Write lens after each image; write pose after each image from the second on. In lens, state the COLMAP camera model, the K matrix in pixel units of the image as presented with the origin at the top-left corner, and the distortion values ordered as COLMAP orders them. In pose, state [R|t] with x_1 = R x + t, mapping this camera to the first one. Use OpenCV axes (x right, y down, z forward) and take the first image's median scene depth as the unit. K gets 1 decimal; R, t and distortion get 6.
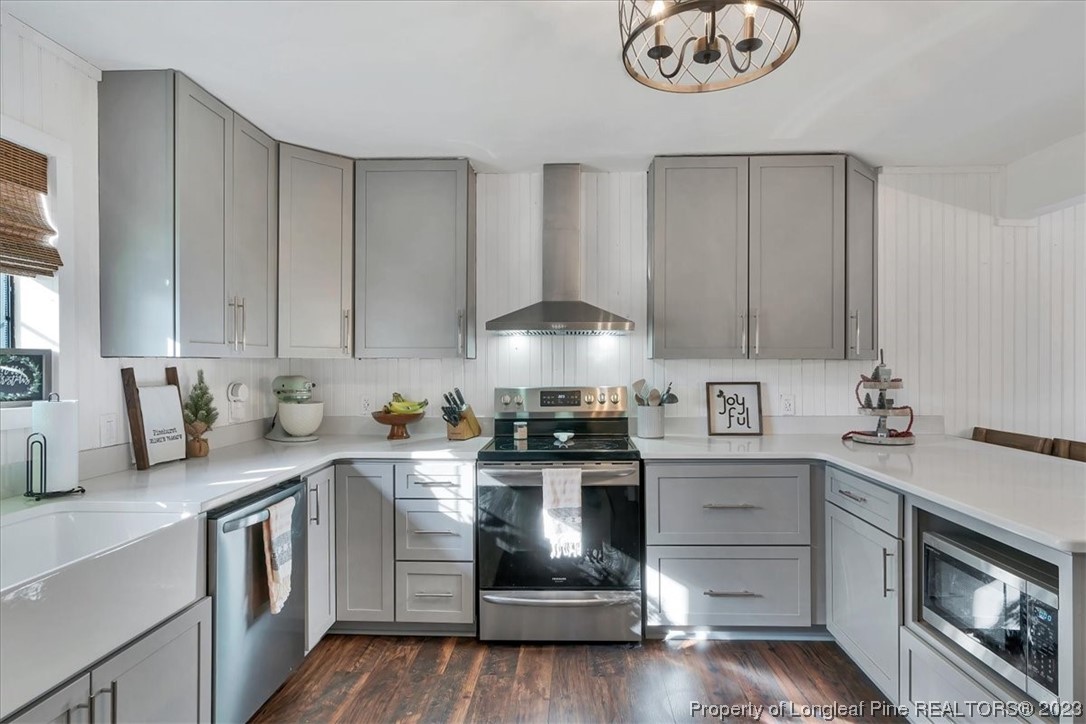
lens RADIAL K [[596.2, 0, 556.7], [0, 596.2, 354.7], [0, 0, 1]] dist [-0.001291, 0.000146]
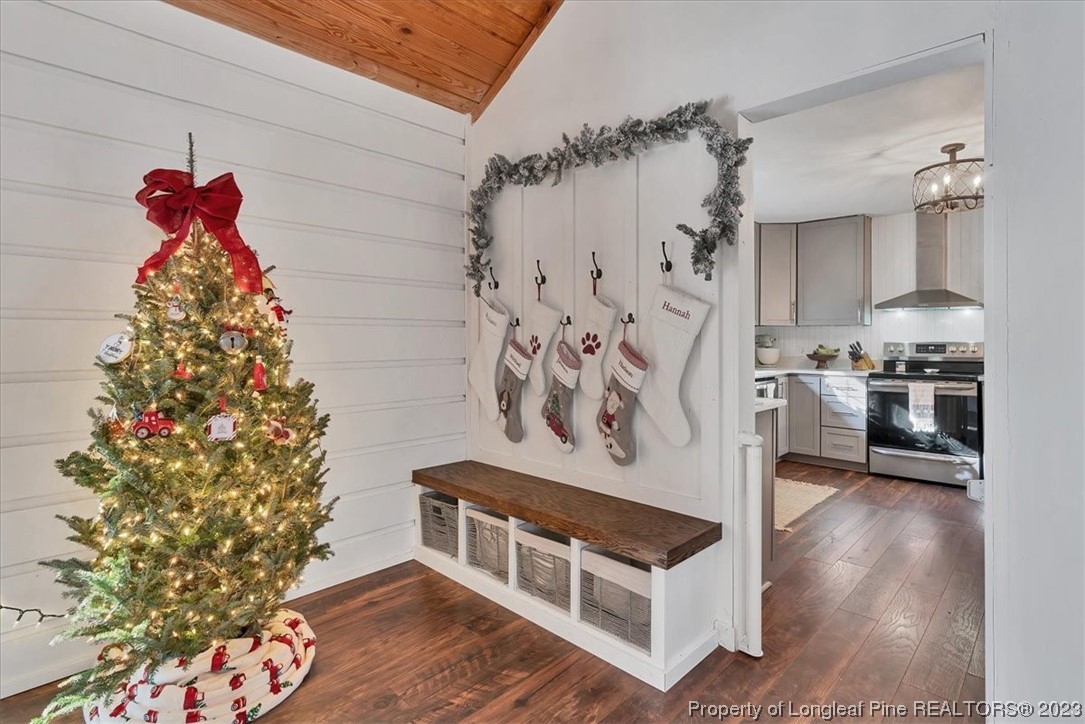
lens RADIAL K [[530.8, 0, 526.1], [0, 530.8, 332.6], [0, 0, 1]] dist [-0.000290, 0.000076]
pose [[0.721888, -0.003508, -0.692001, 0.219439], [0.006624, 0.999976, 0.001840, 0.019535], [0.691978, -0.005912, 0.721894, -0.853417]]
